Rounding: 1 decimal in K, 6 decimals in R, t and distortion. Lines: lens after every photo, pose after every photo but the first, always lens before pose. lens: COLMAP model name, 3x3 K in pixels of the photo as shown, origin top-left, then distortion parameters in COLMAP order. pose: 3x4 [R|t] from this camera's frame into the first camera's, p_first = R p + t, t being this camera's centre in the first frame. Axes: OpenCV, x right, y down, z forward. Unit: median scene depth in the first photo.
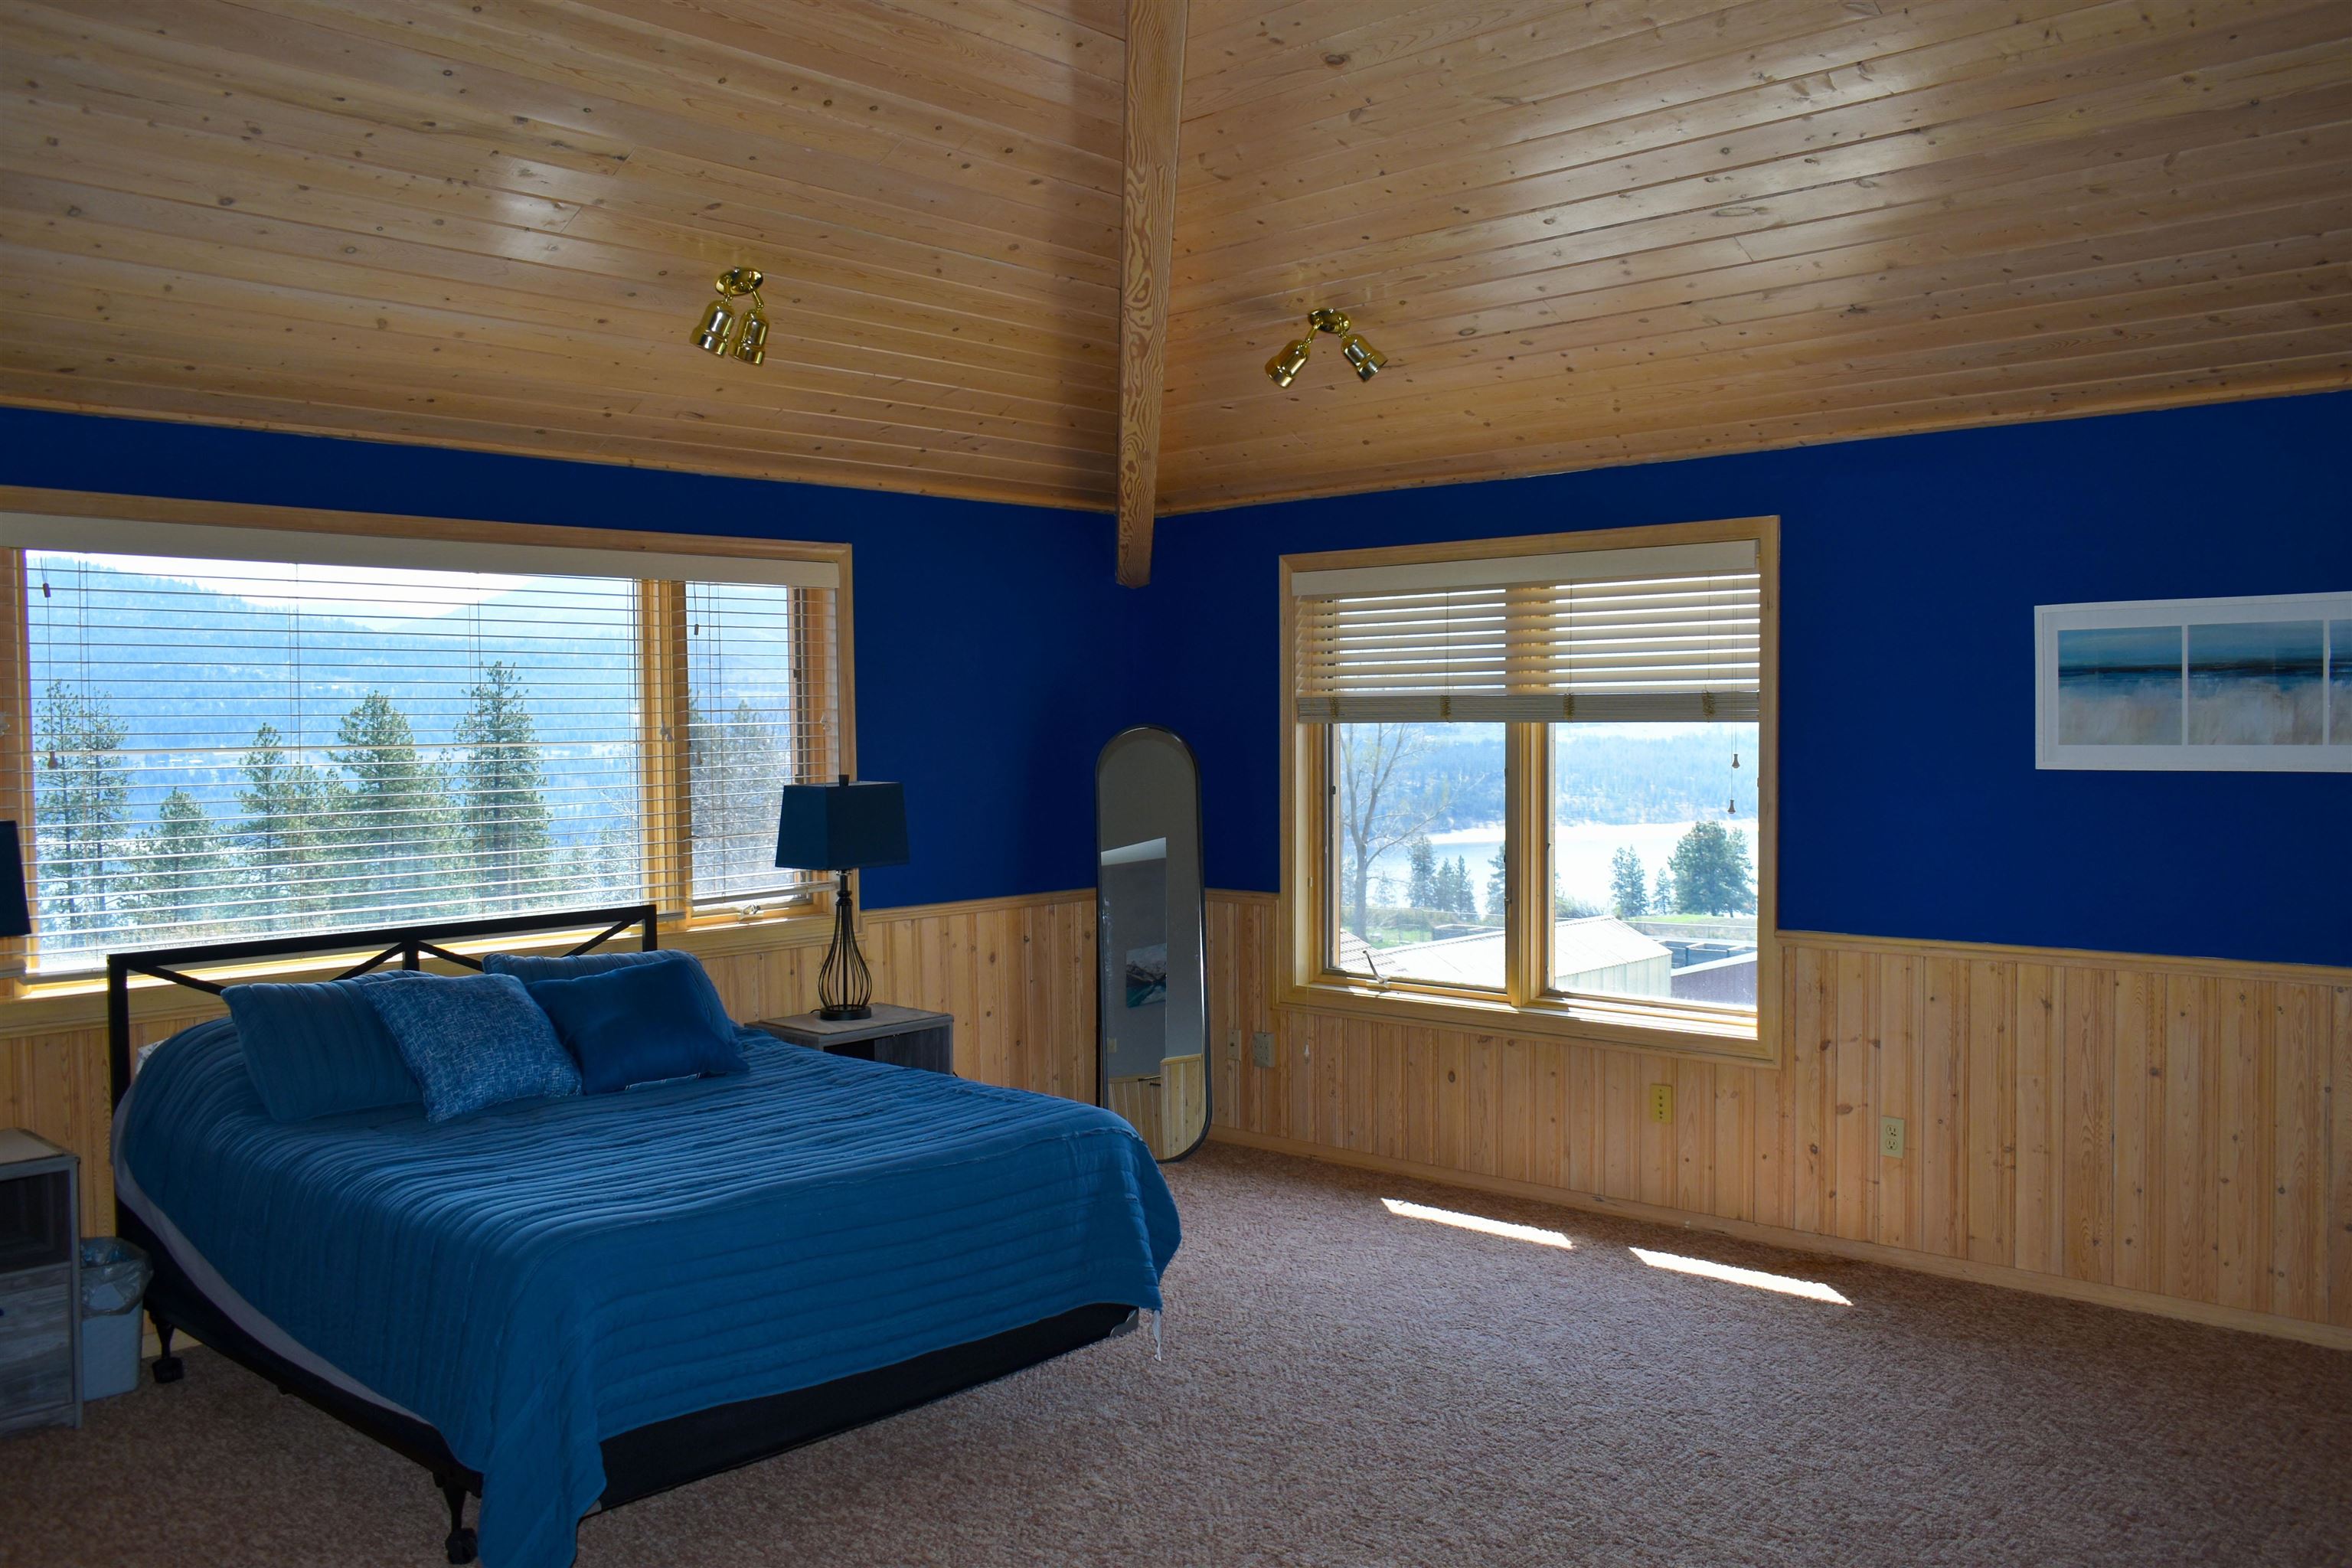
lens RADIAL K [[1893.8, 0, 1176.0], [0, 1893.8, 784.0], [0, 0, 1]] dist [-0.006626, -0.004125]
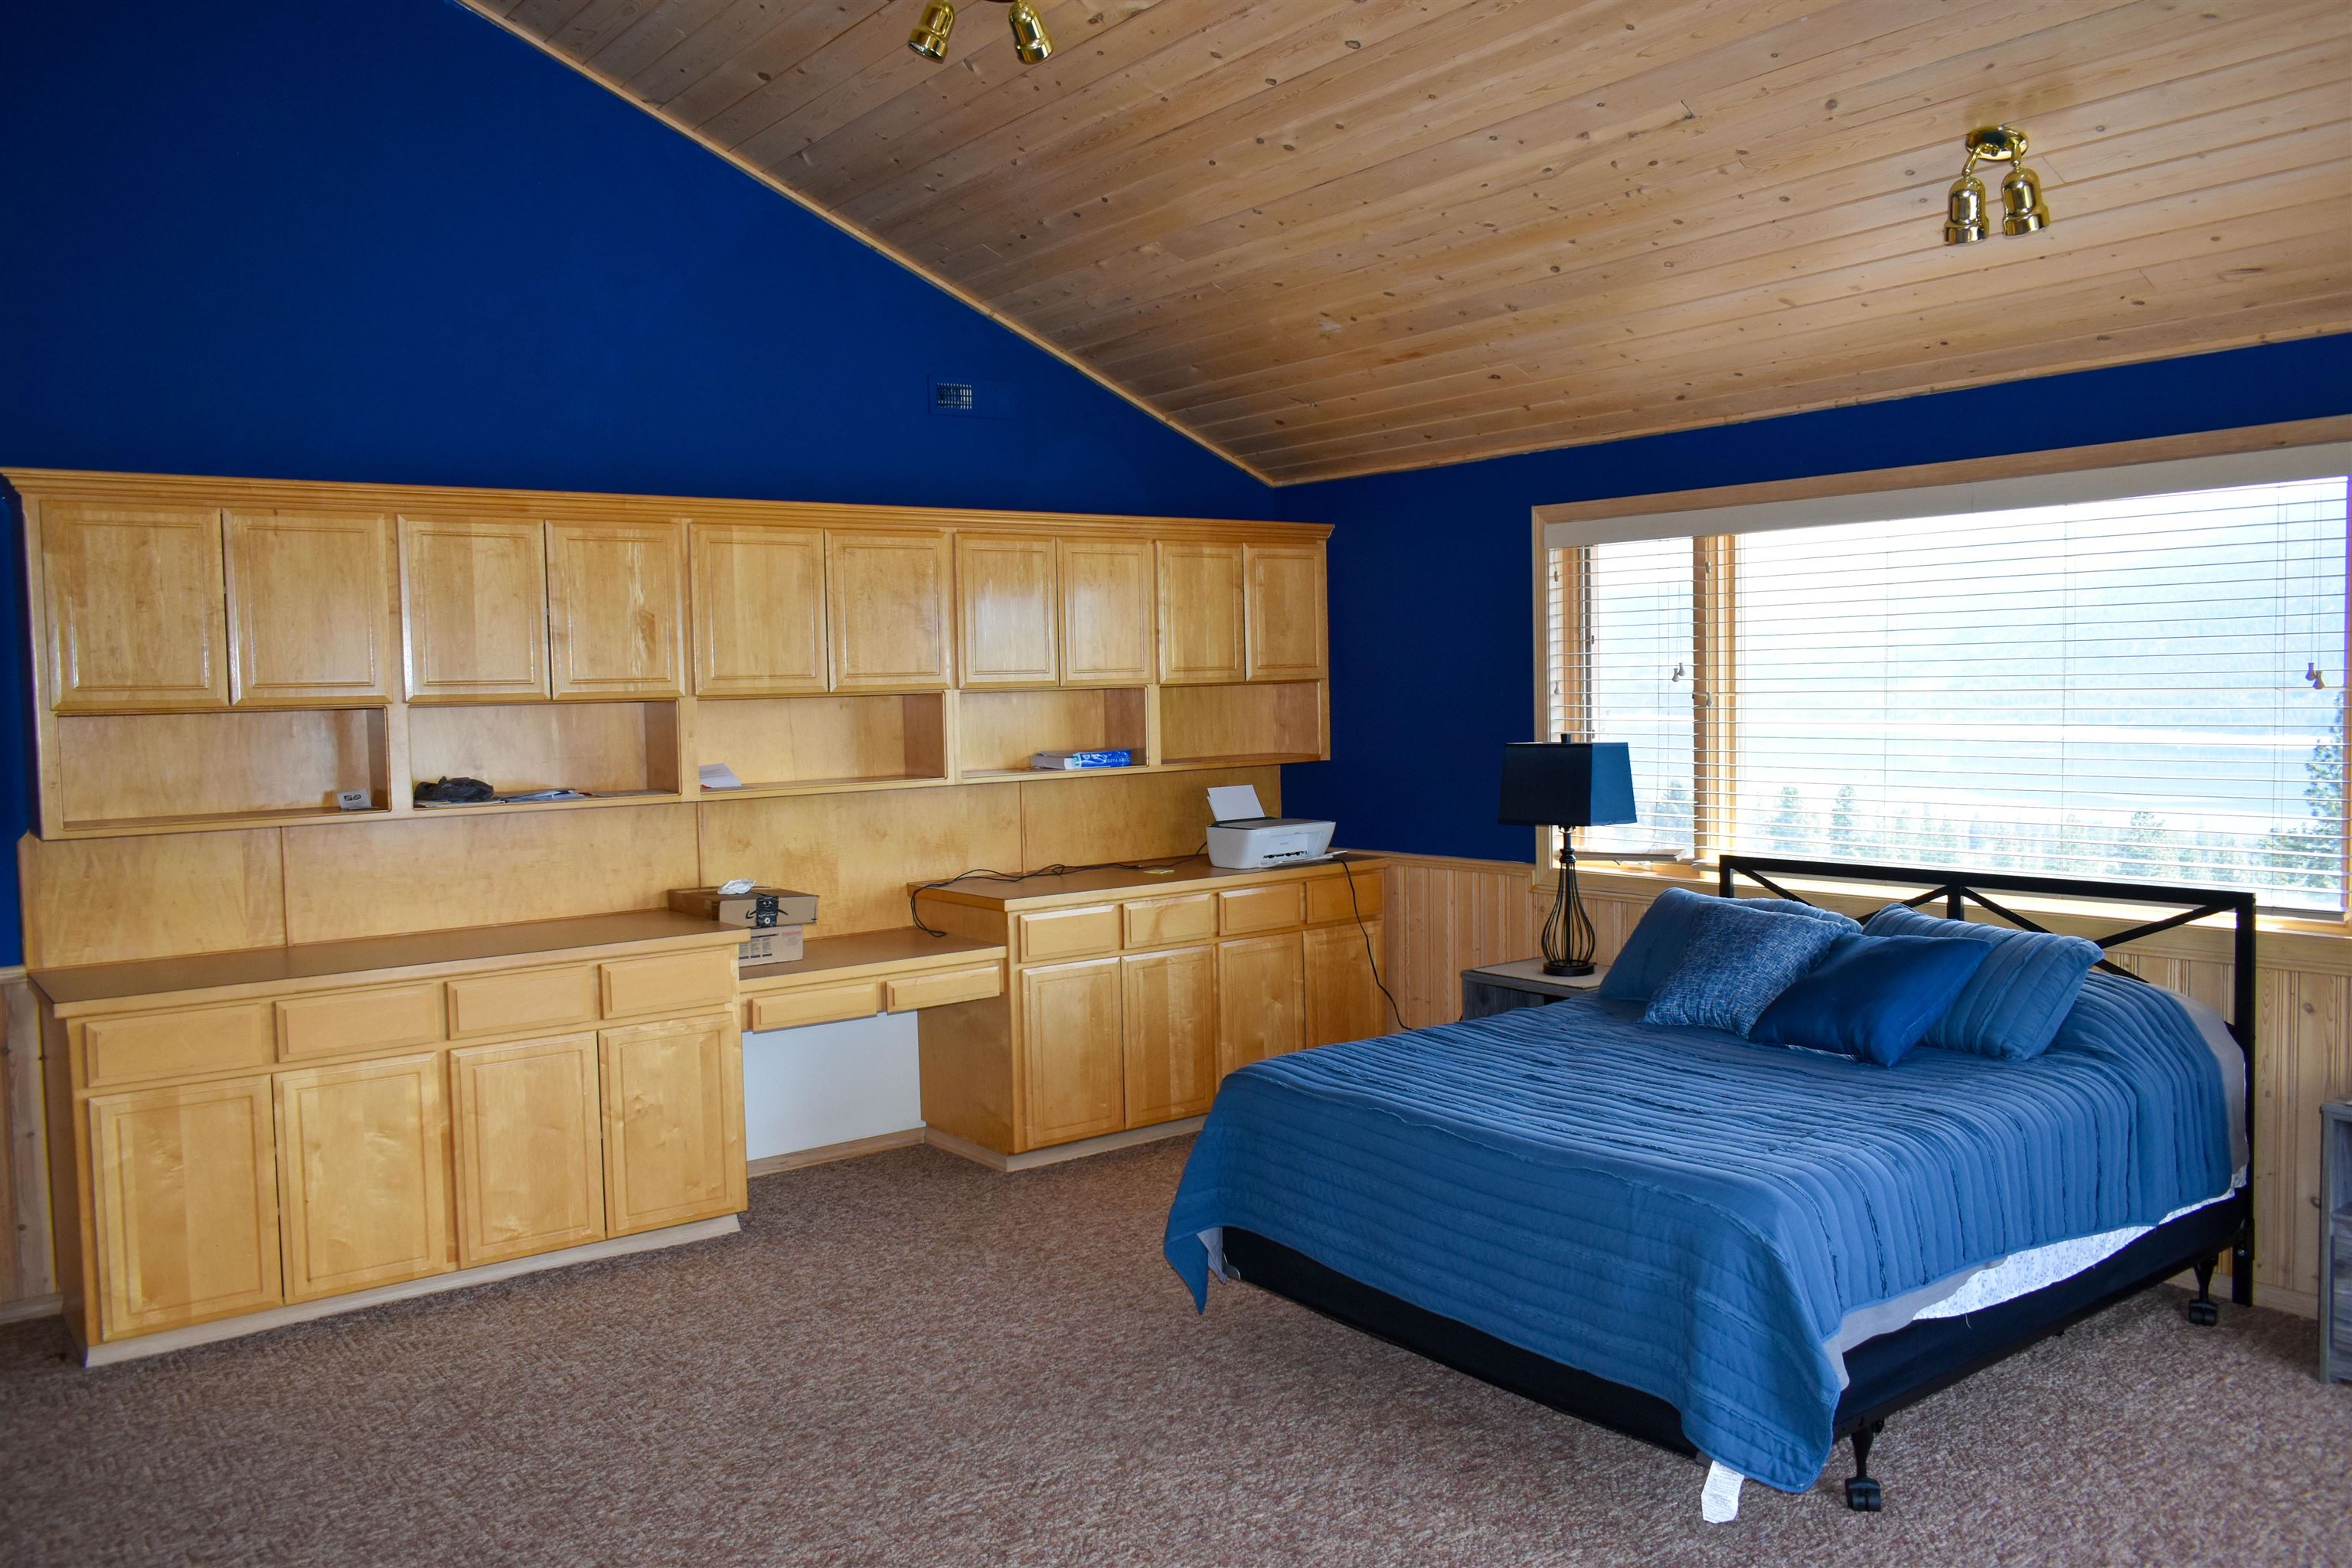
lens RADIAL K [[1816.1, 0, 1176.0], [0, 1816.1, 784.0], [0, 0, 1]] dist [-0.000265, -0.009082]
pose [[-0.162710, 0.076492, -0.983704, 0.626759], [-0.004366, 0.996925, 0.078243, -0.045883], [0.986664, 0.017026, -0.161876, 0.765295]]
